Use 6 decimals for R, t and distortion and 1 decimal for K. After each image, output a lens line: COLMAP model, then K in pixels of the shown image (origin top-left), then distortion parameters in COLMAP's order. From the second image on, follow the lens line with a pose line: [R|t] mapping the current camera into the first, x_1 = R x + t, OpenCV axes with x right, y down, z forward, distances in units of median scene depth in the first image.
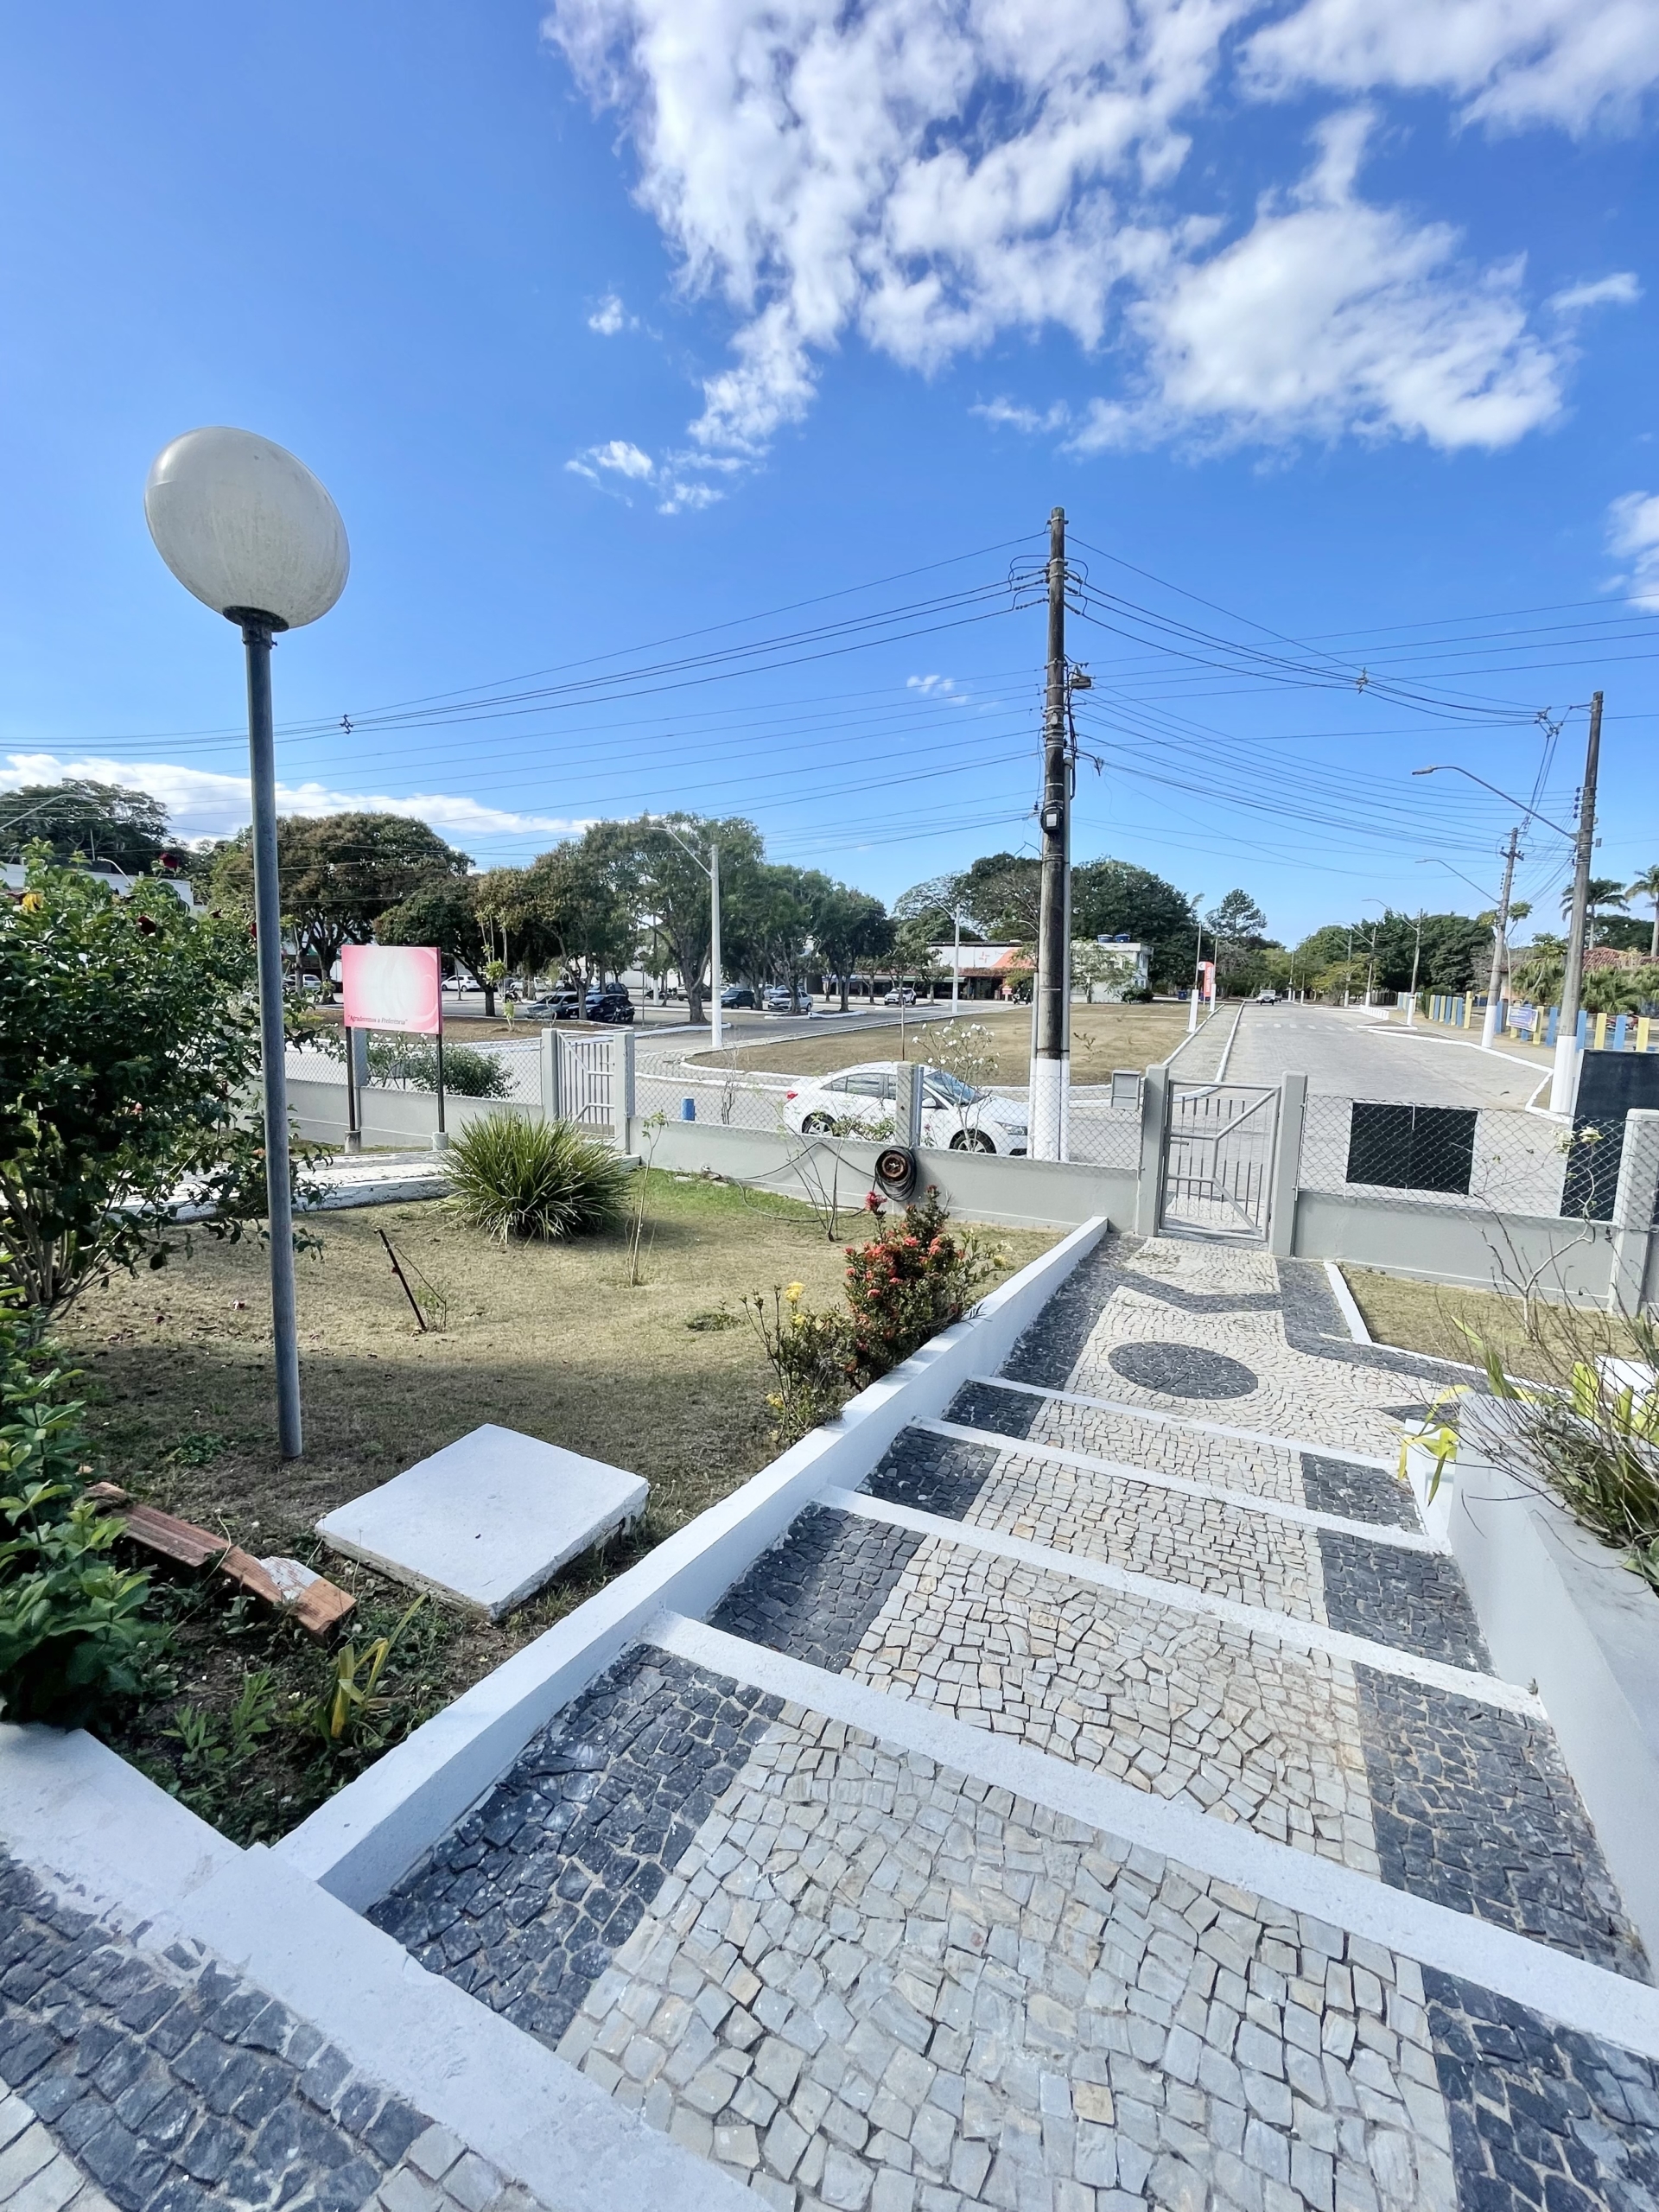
lens RADIAL K [[894.5, 0, 826.7], [0, 894.5, 1090.5], [0, 0, 1]] dist [-0.007491, -0.000450]
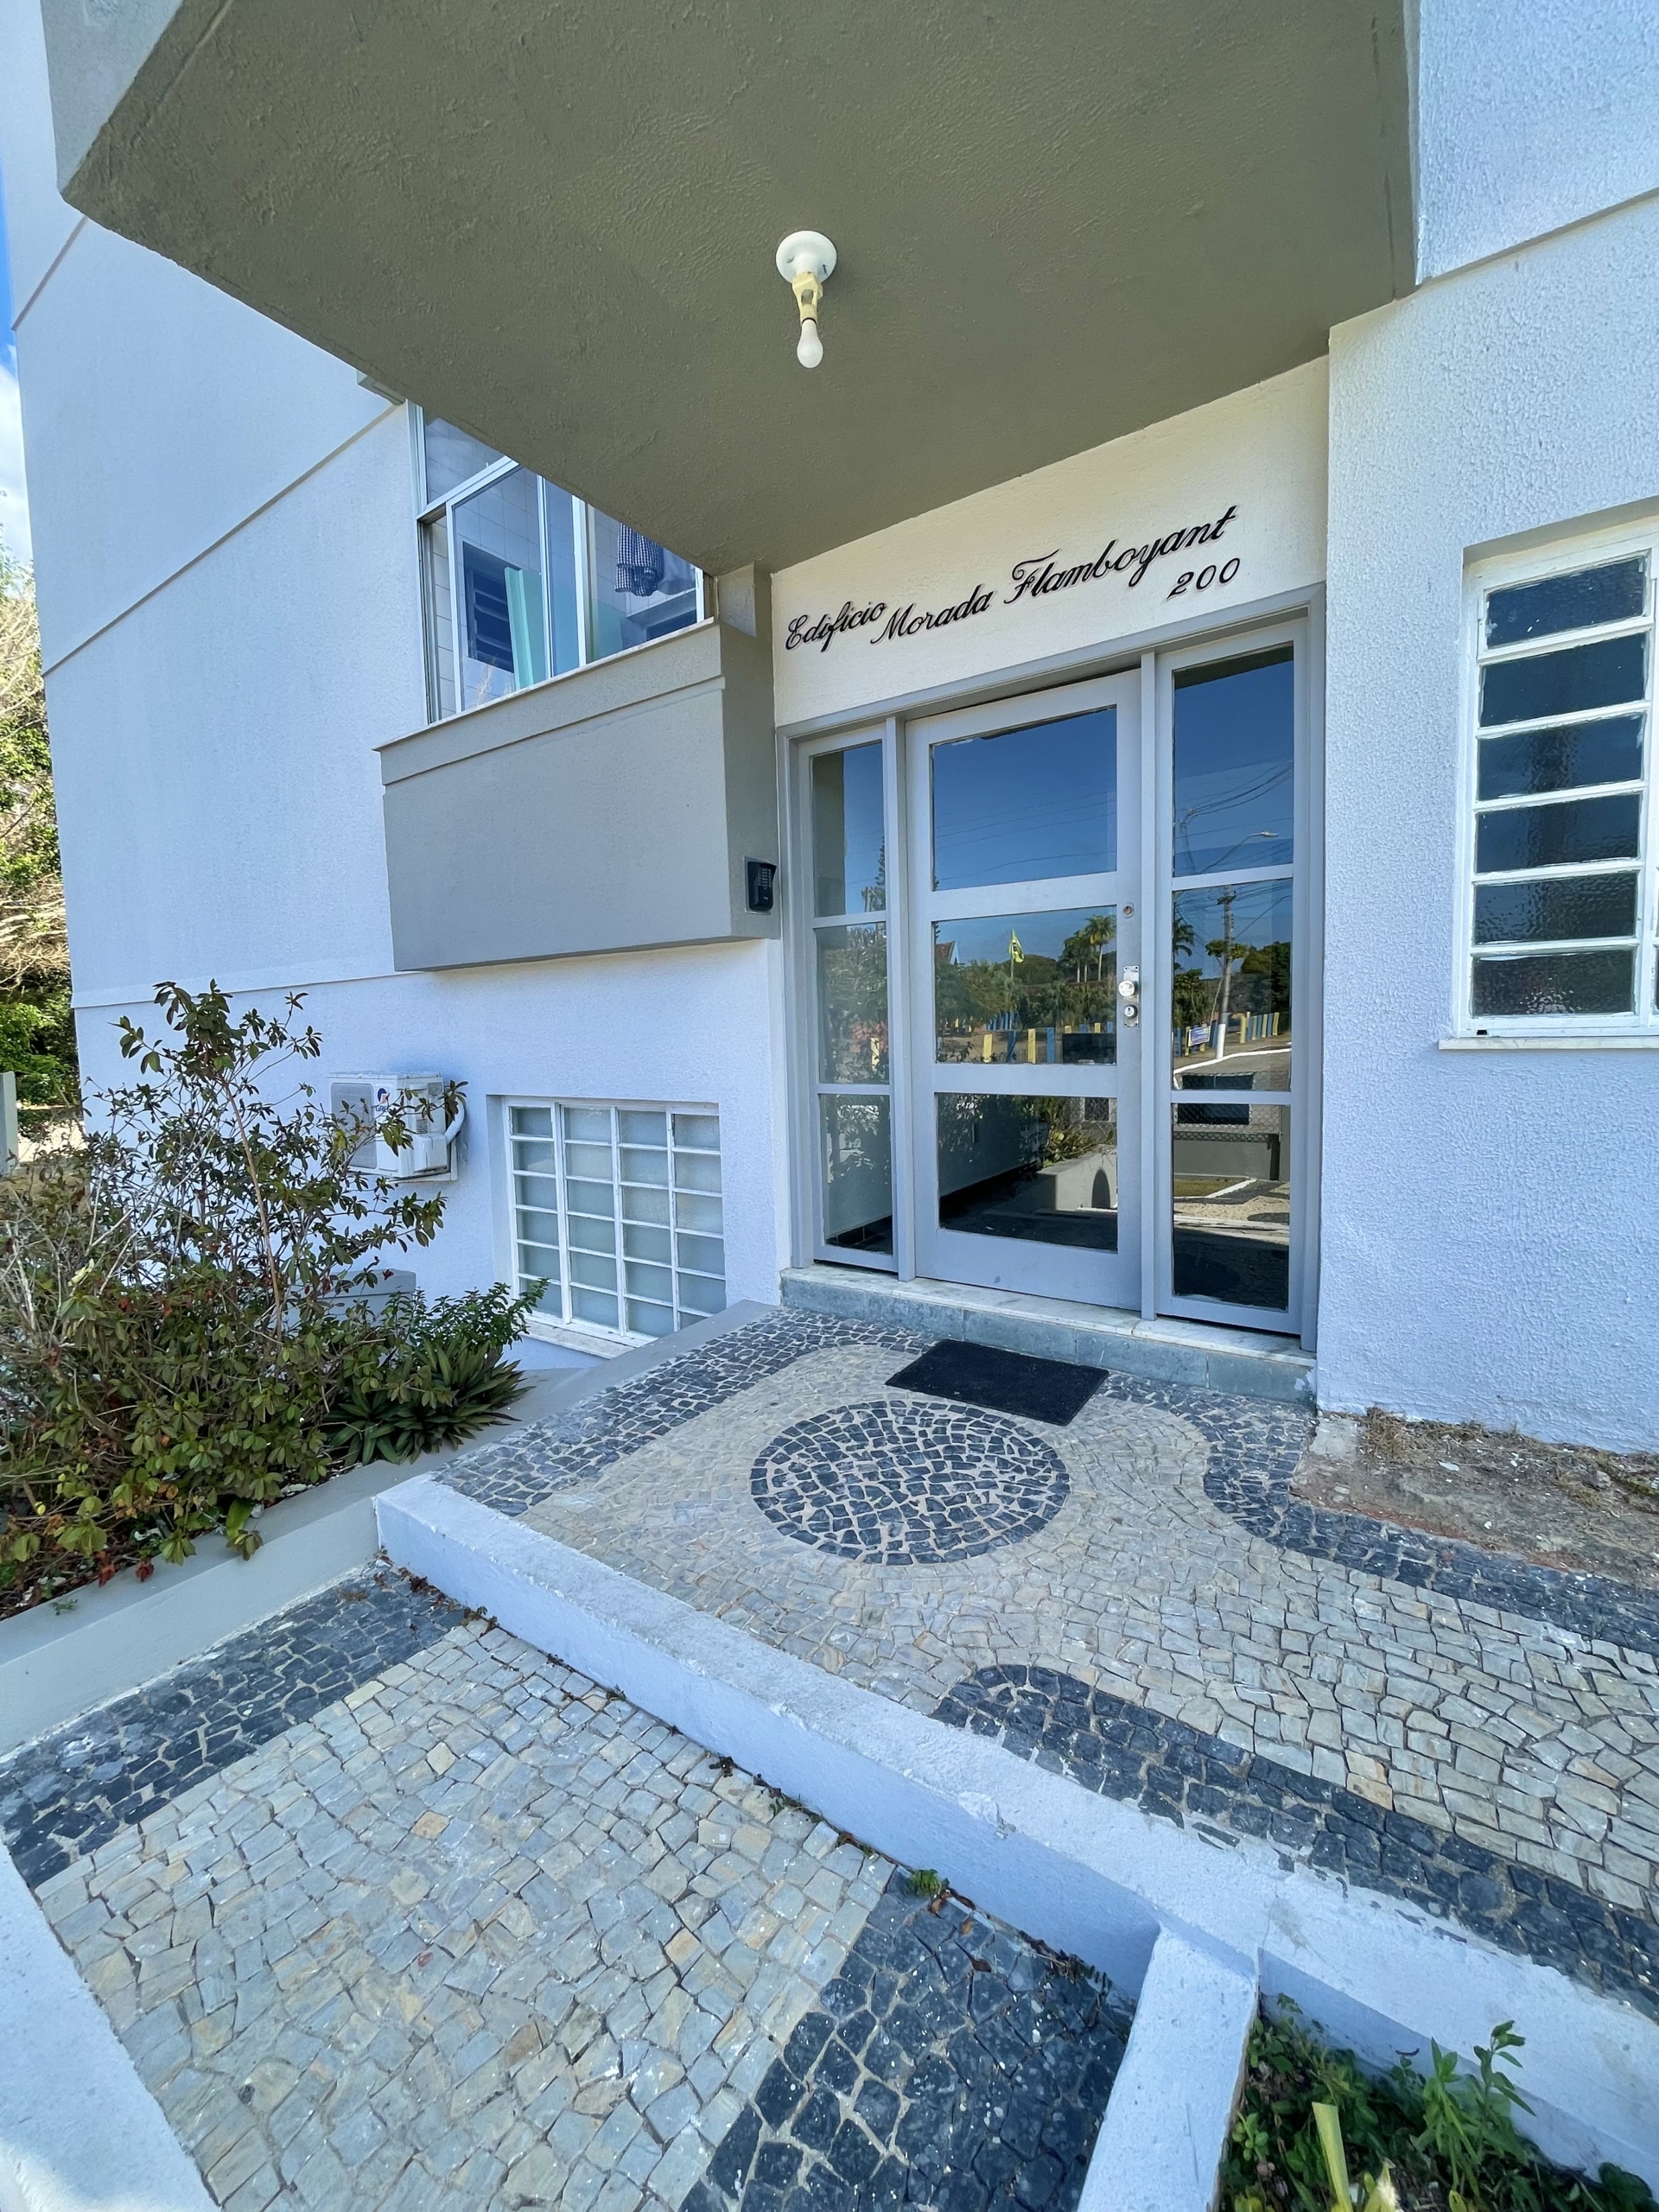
lens RADIAL K [[894.5, 0, 826.7], [0, 894.5, 1090.5], [0, 0, 1]] dist [-0.007491, -0.000450]
pose [[-0.987325, -0.010712, 0.158347, -0.371561], [0.022022, 0.978822, 0.203527, -0.088011], [-0.157173, 0.204434, -0.966180, 1.636352]]
